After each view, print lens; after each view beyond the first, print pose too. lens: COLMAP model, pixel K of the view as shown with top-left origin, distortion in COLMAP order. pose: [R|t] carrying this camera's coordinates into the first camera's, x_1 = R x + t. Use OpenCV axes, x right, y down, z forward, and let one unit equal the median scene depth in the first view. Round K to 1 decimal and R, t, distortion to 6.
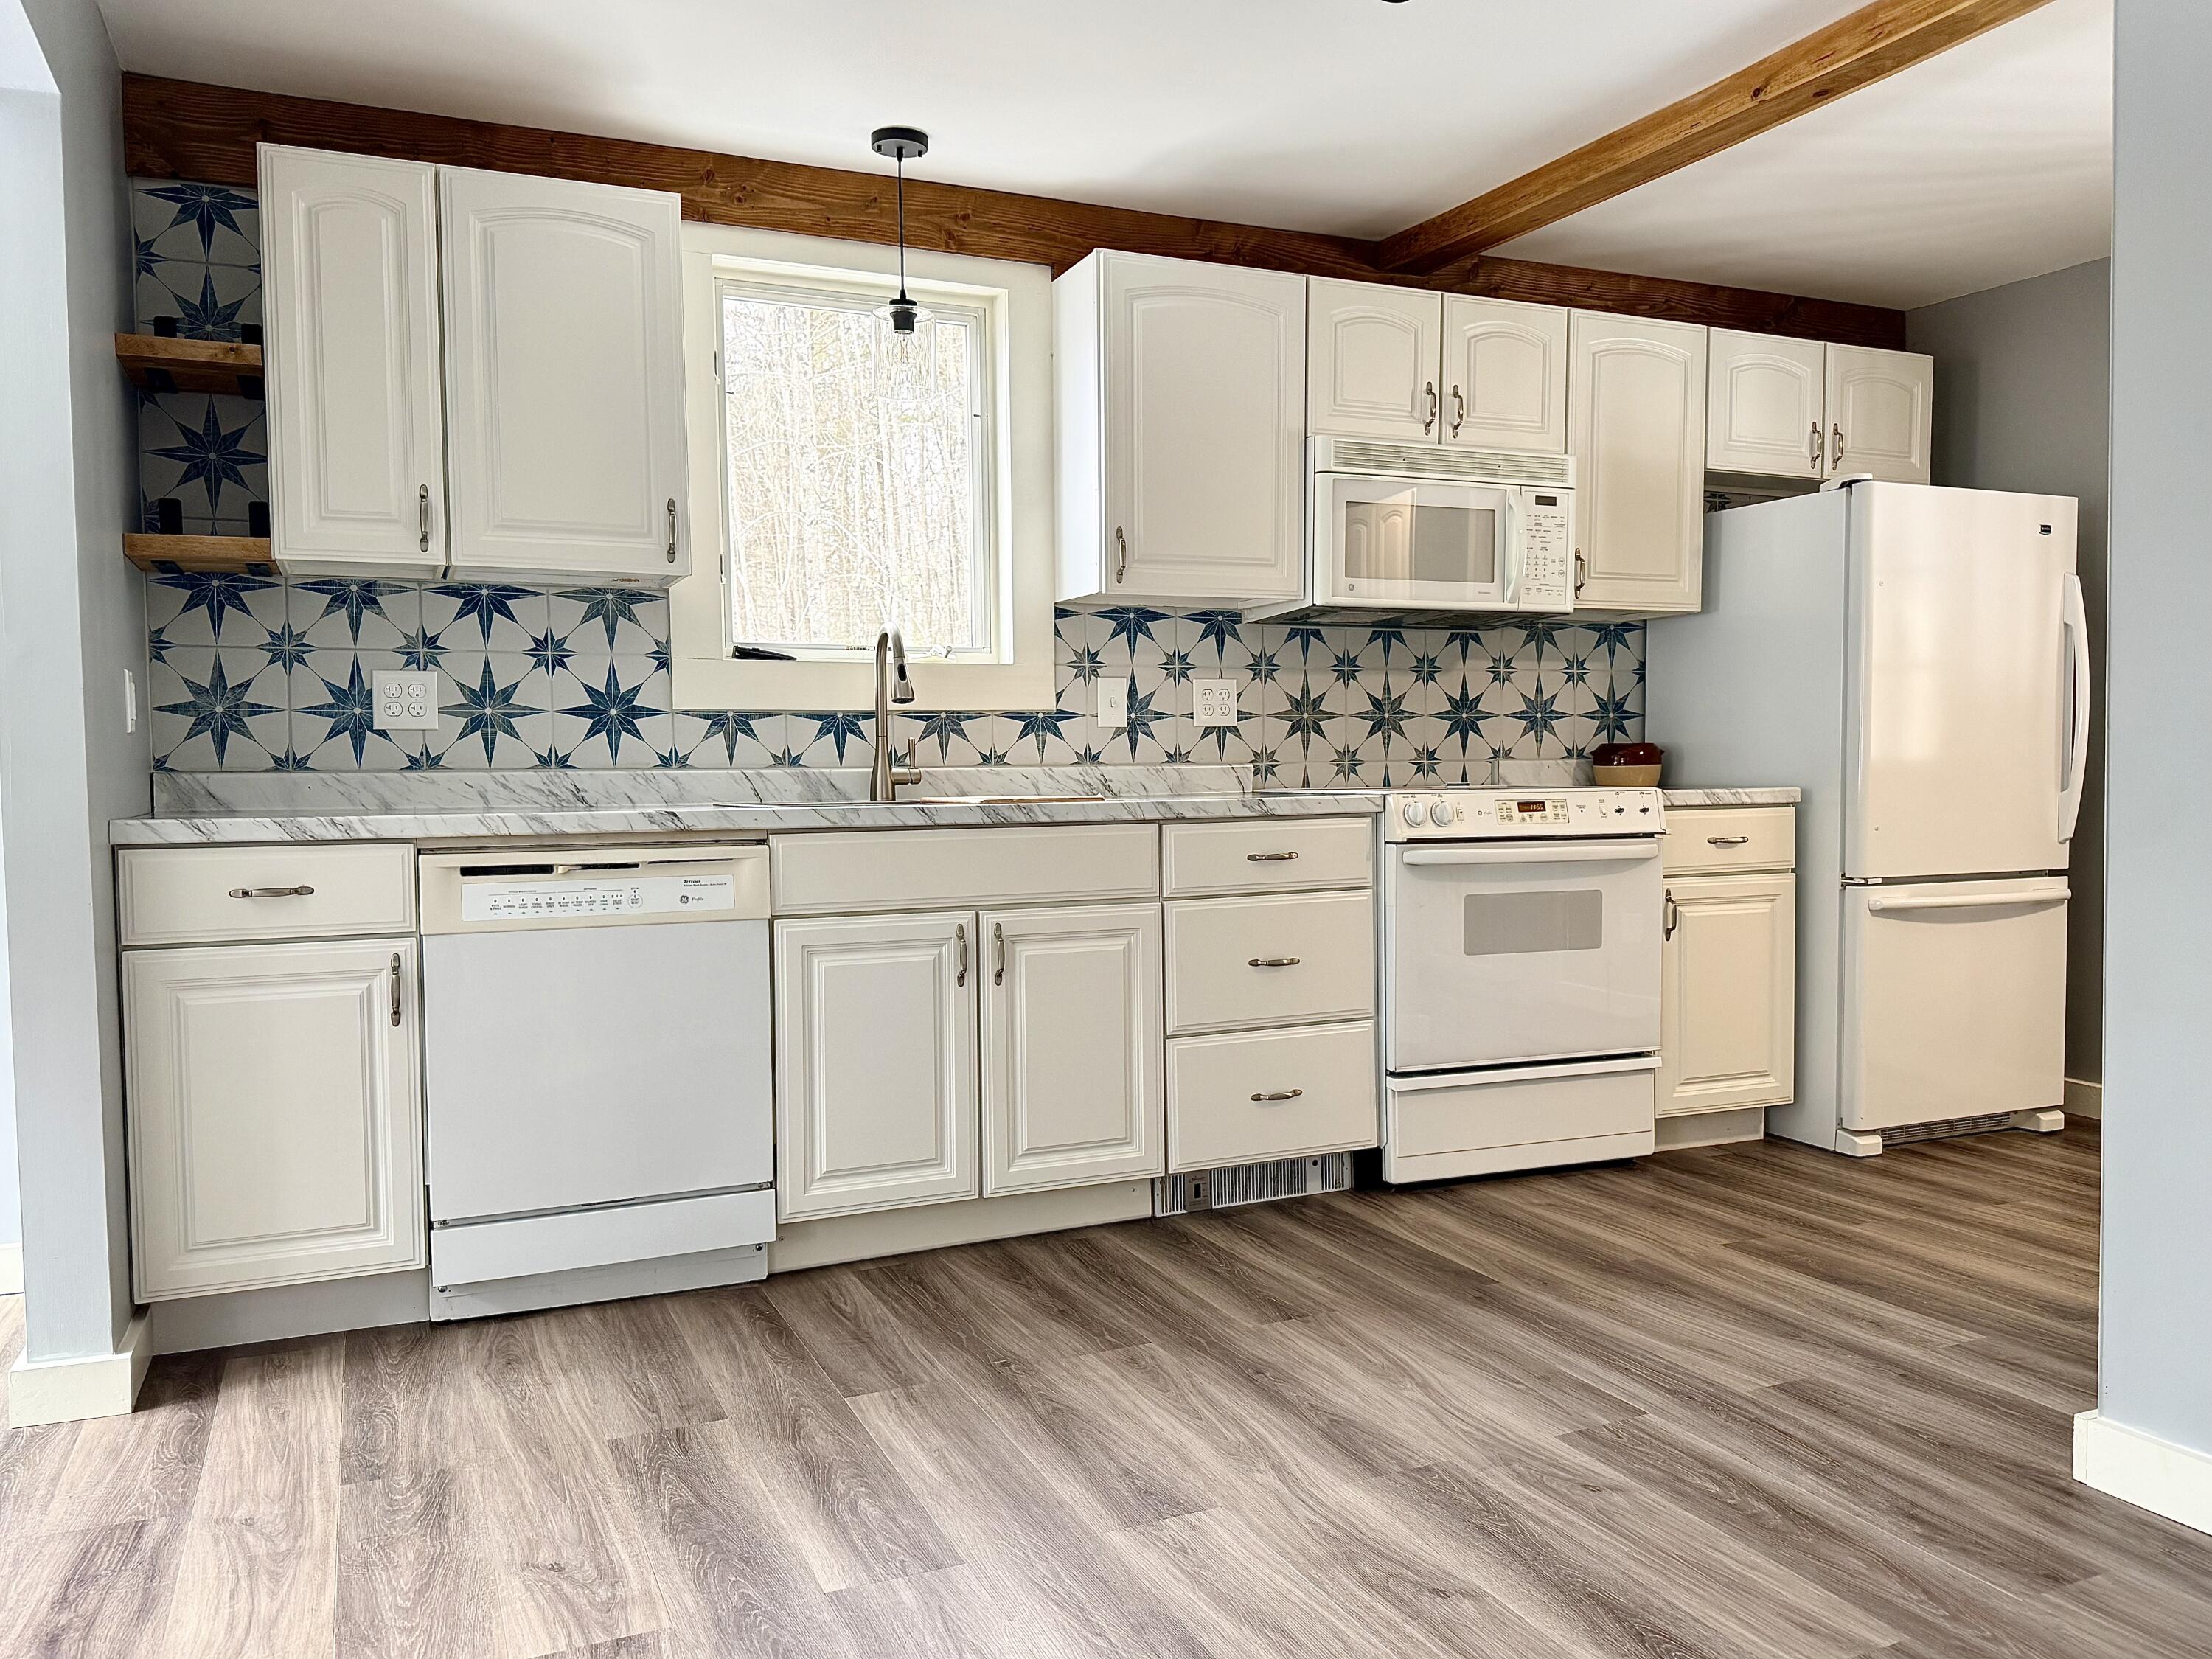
lens RADIAL K [[1644.8, 0, 1106.4], [0, 1644.8, 843.2], [0, 0, 1]] dist [0.071791, -0.093902]
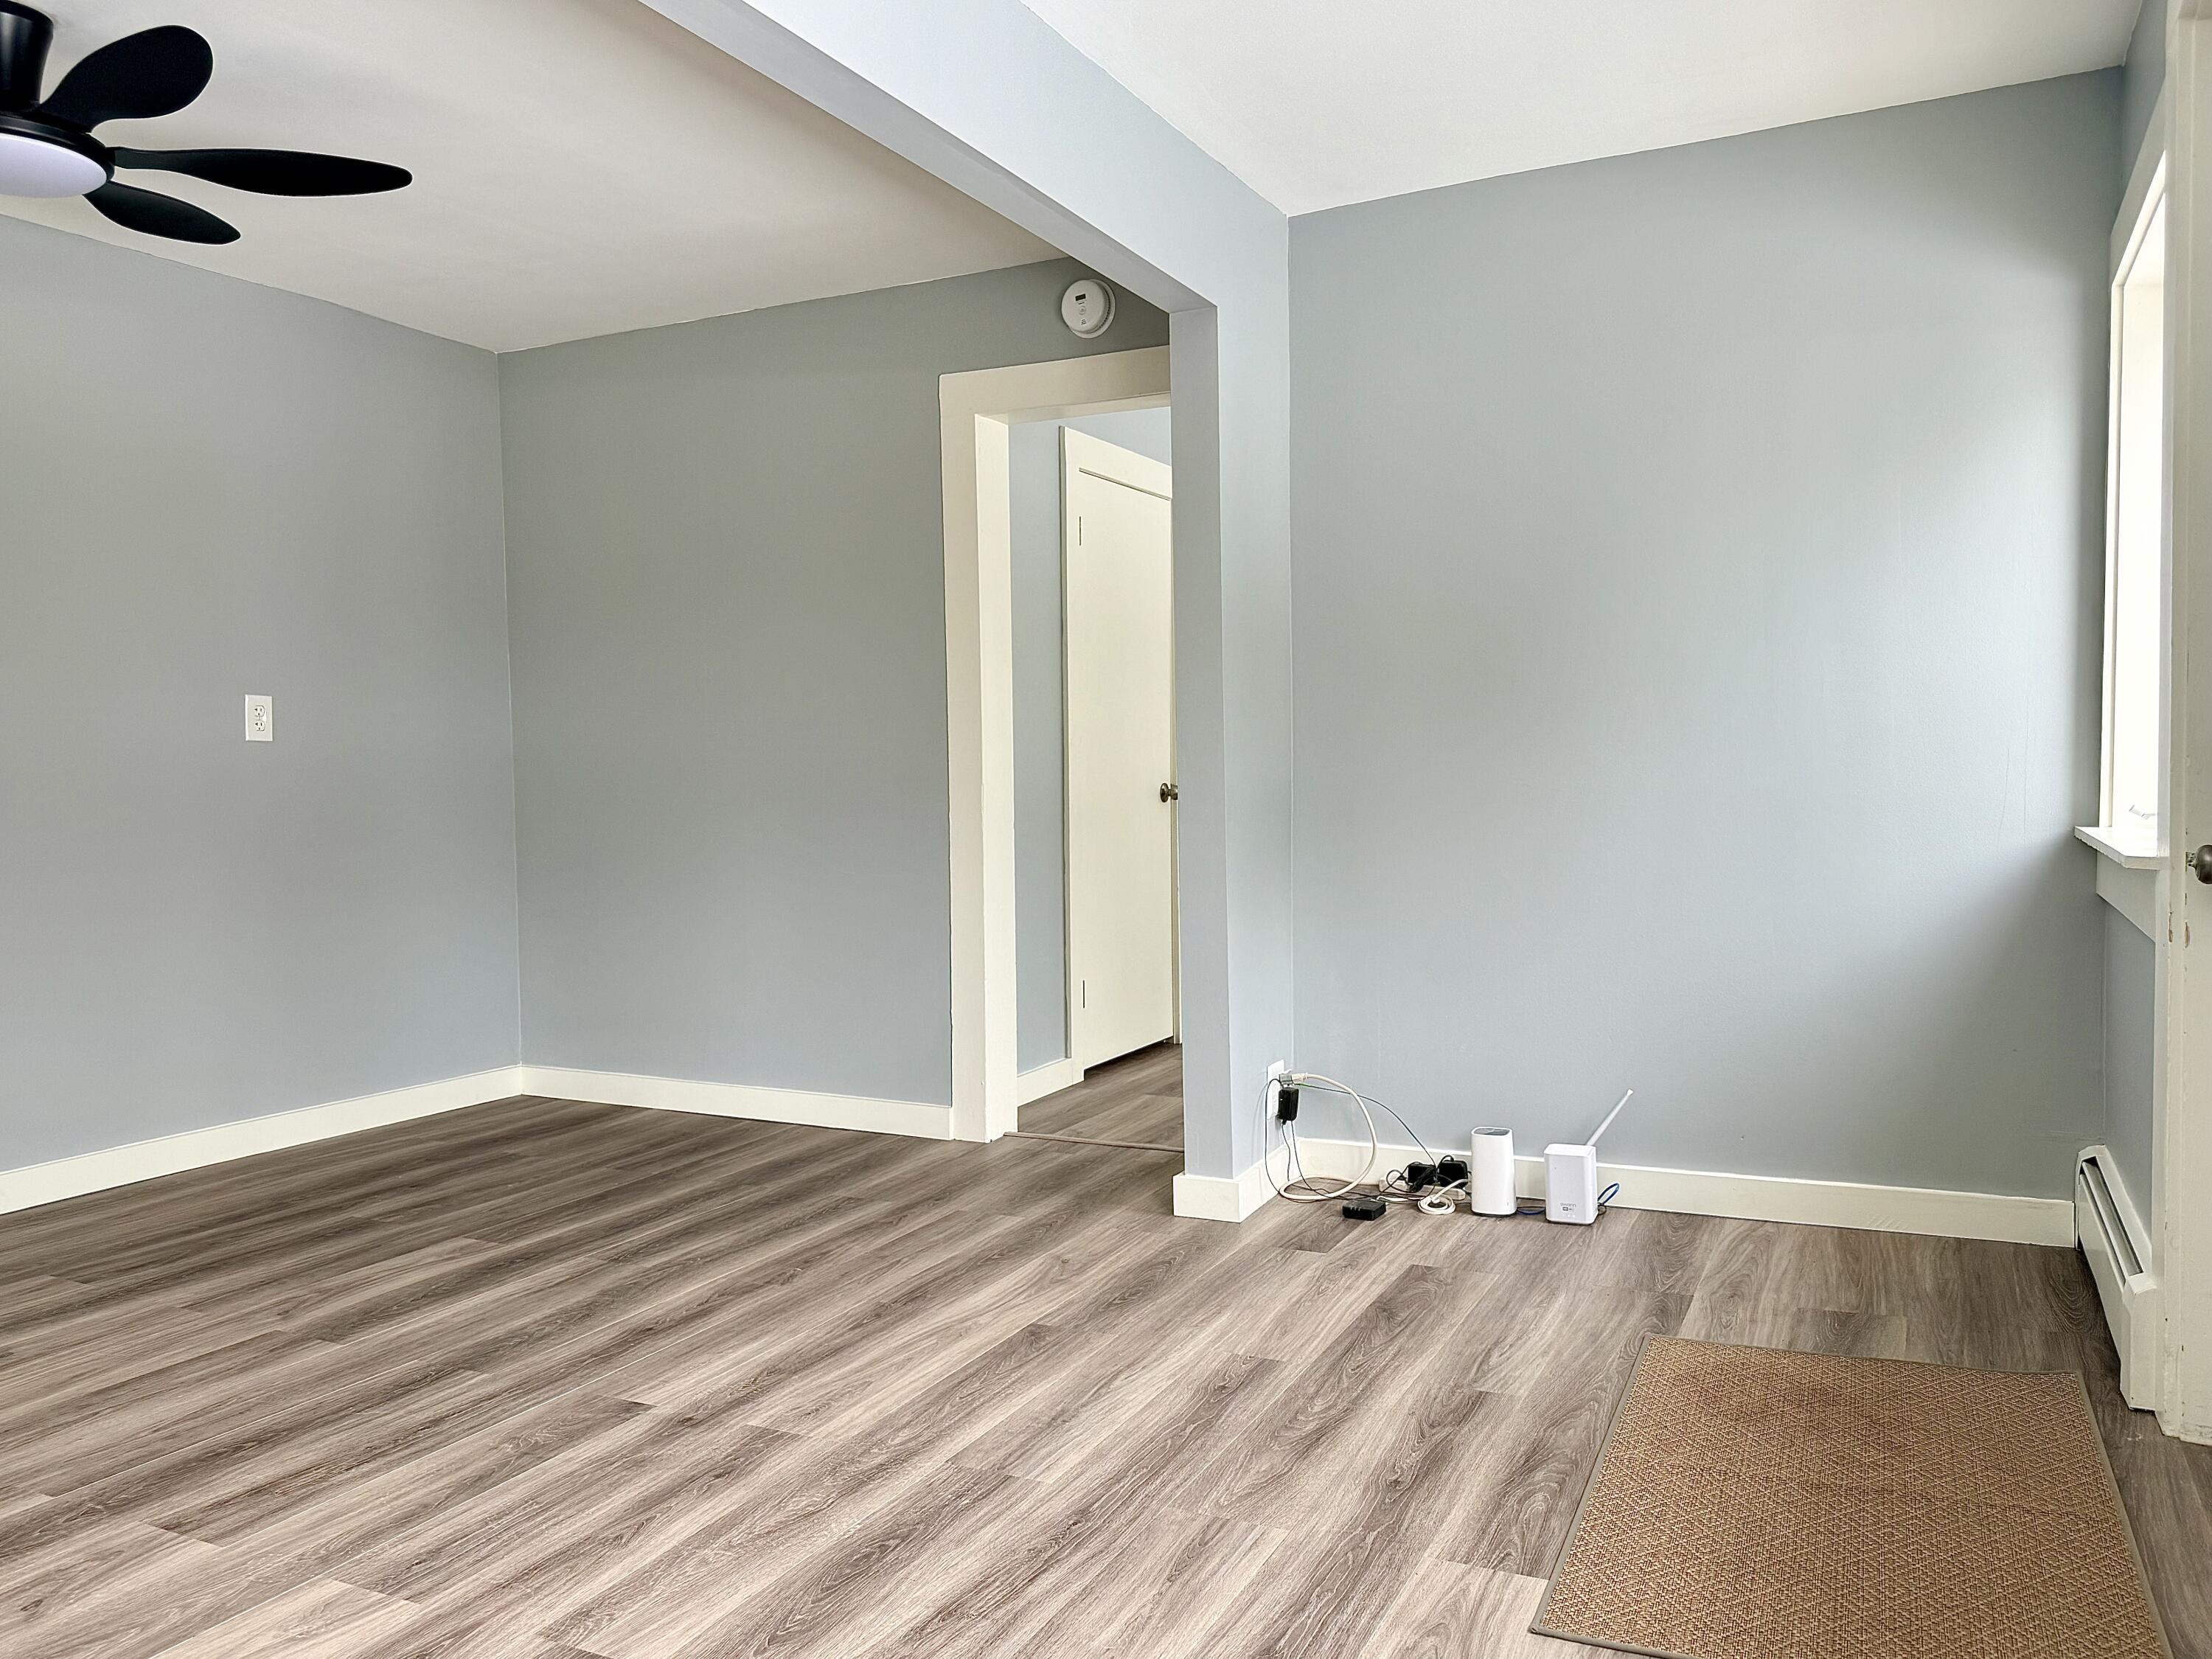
lens RADIAL K [[1644.8, 0, 1109.4], [0, 1644.8, 830.3], [0, 0, 1]] dist [0.071791, -0.093902]
pose [[-0.637603, -0.009647, 0.770305, -0.877855], [0.056124, 0.996683, 0.058937, -0.025336], [-0.768318, 0.080811, -0.634947, 0.647601]]
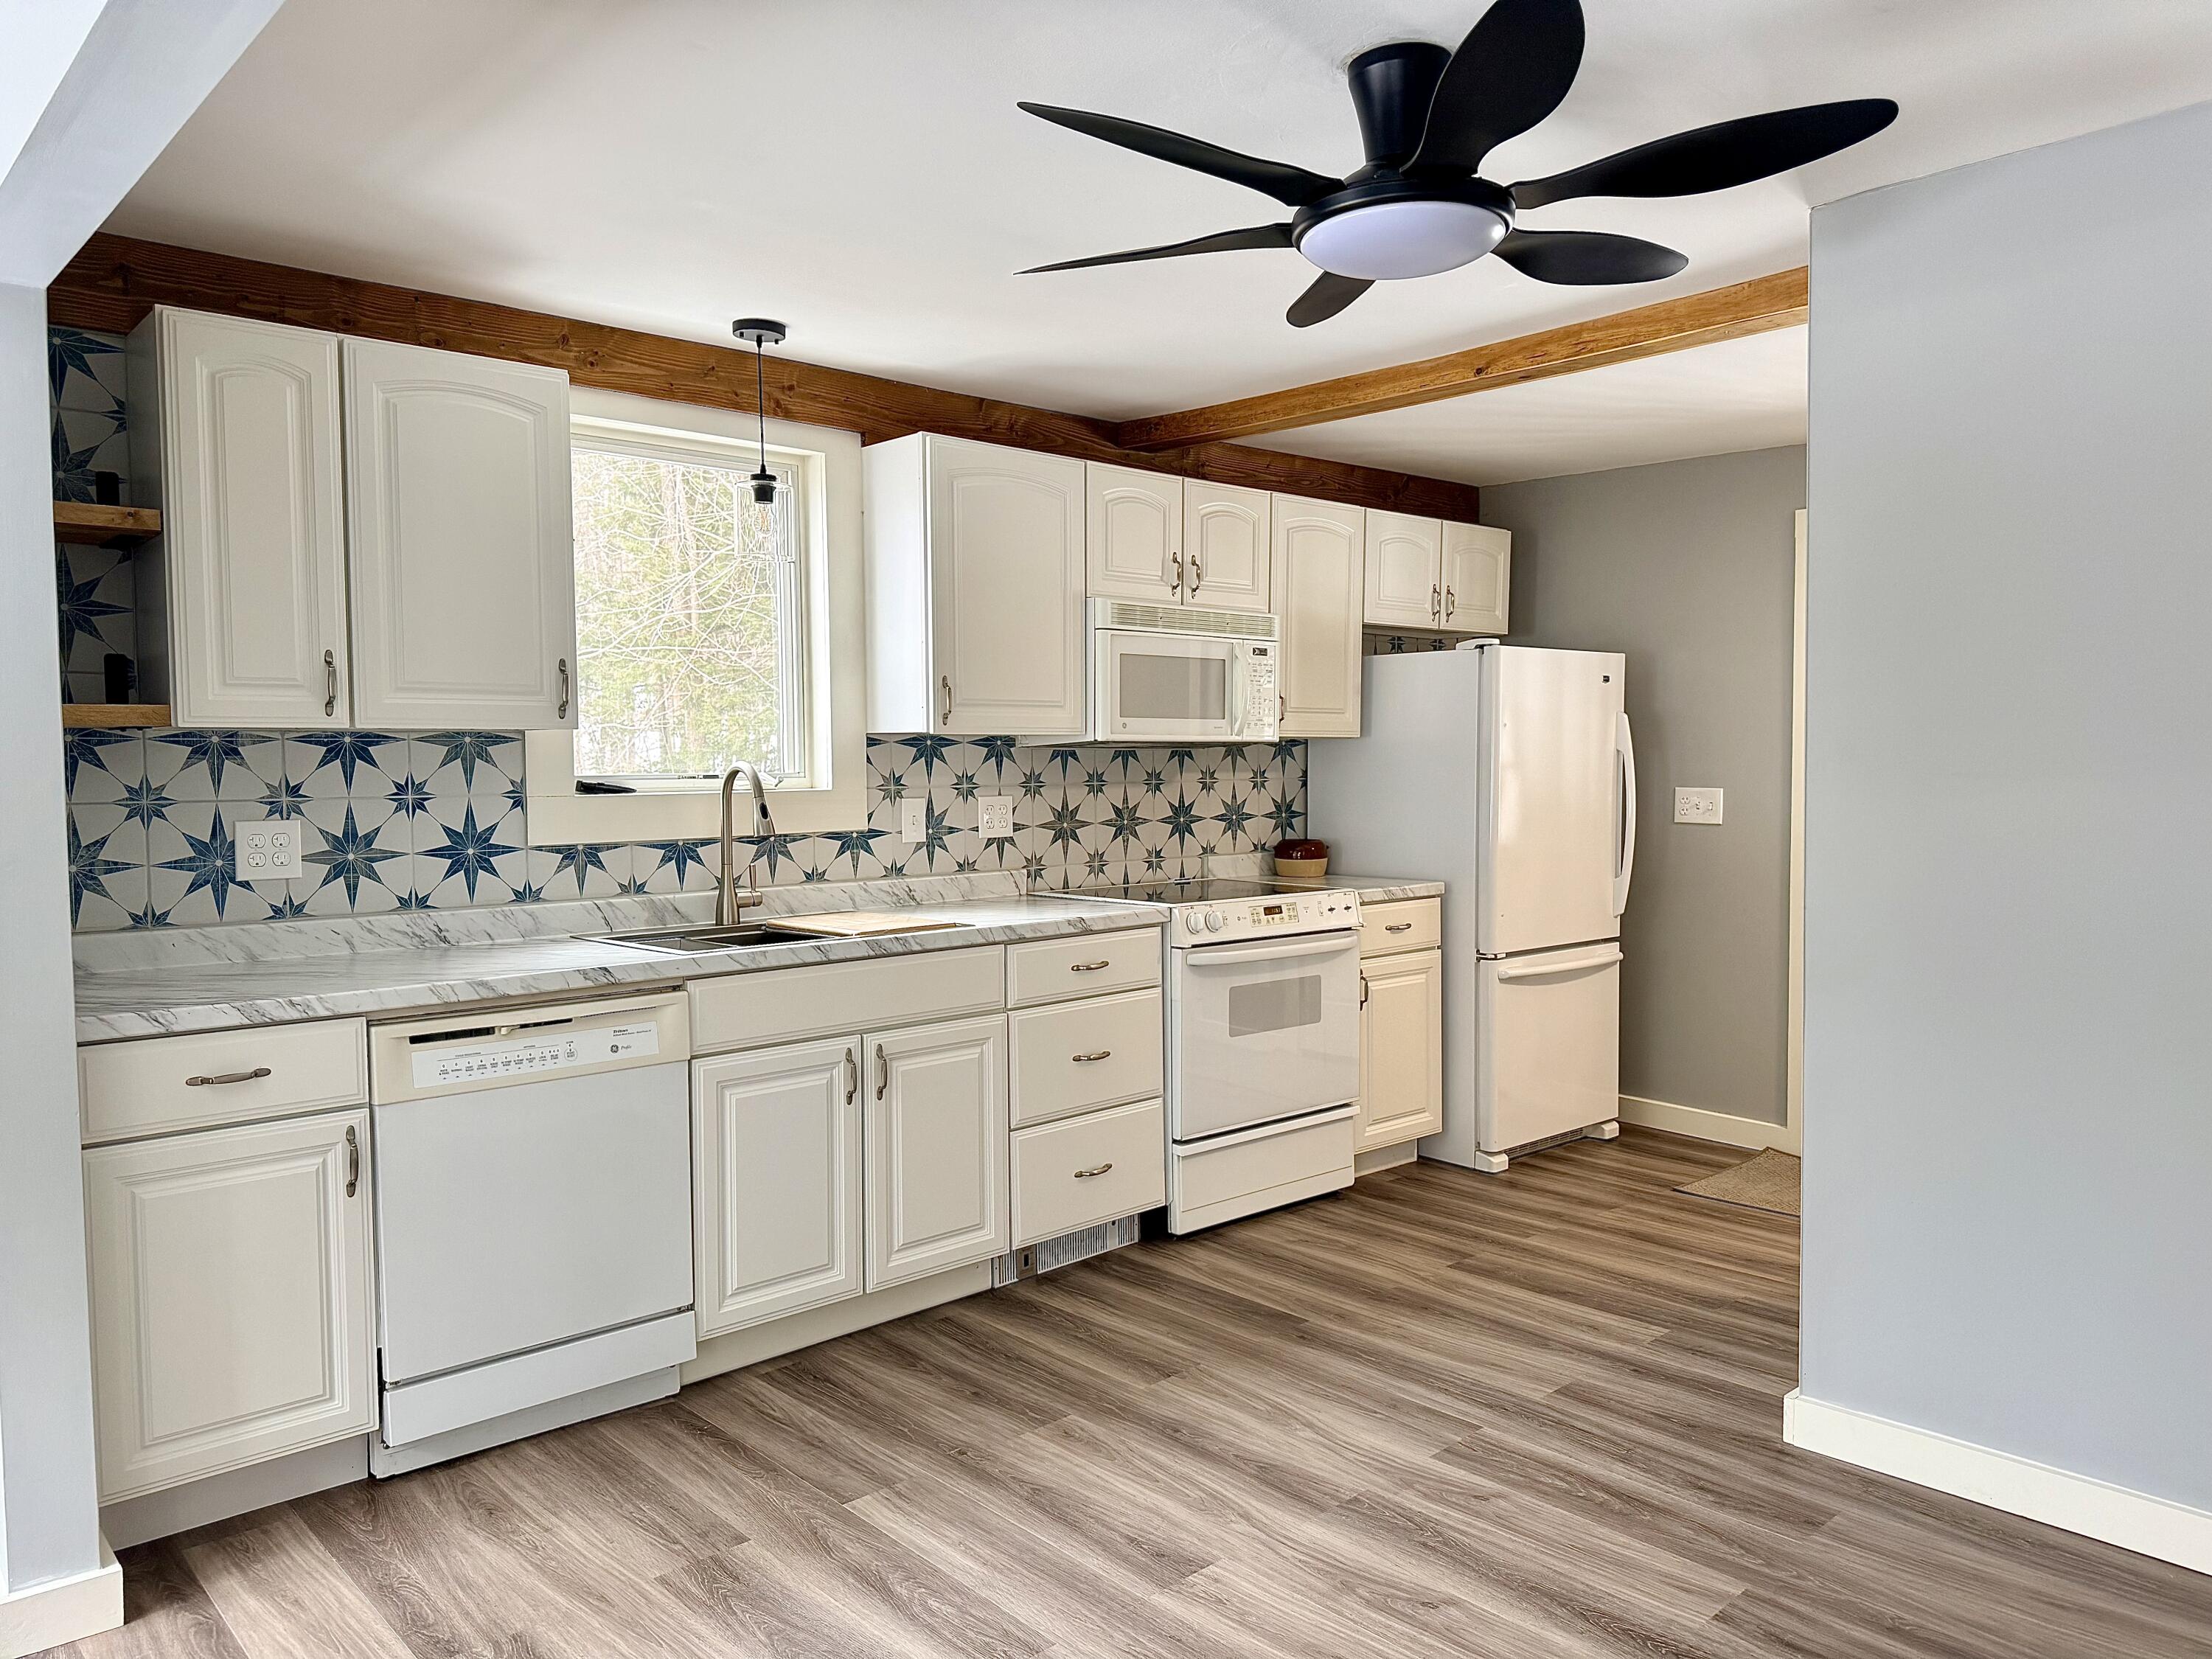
lens RADIAL K [[1547.8, 0, 1112.4], [0, 1547.8, 826.2], [0, 0, 1]] dist [0.081197, -0.106976]
pose [[0.948255, -0.010888, 0.317322, -0.234368], [0.012940, 0.999907, -0.004361, -0.087360], [-0.317245, 0.008241, 0.948308, -0.048919]]
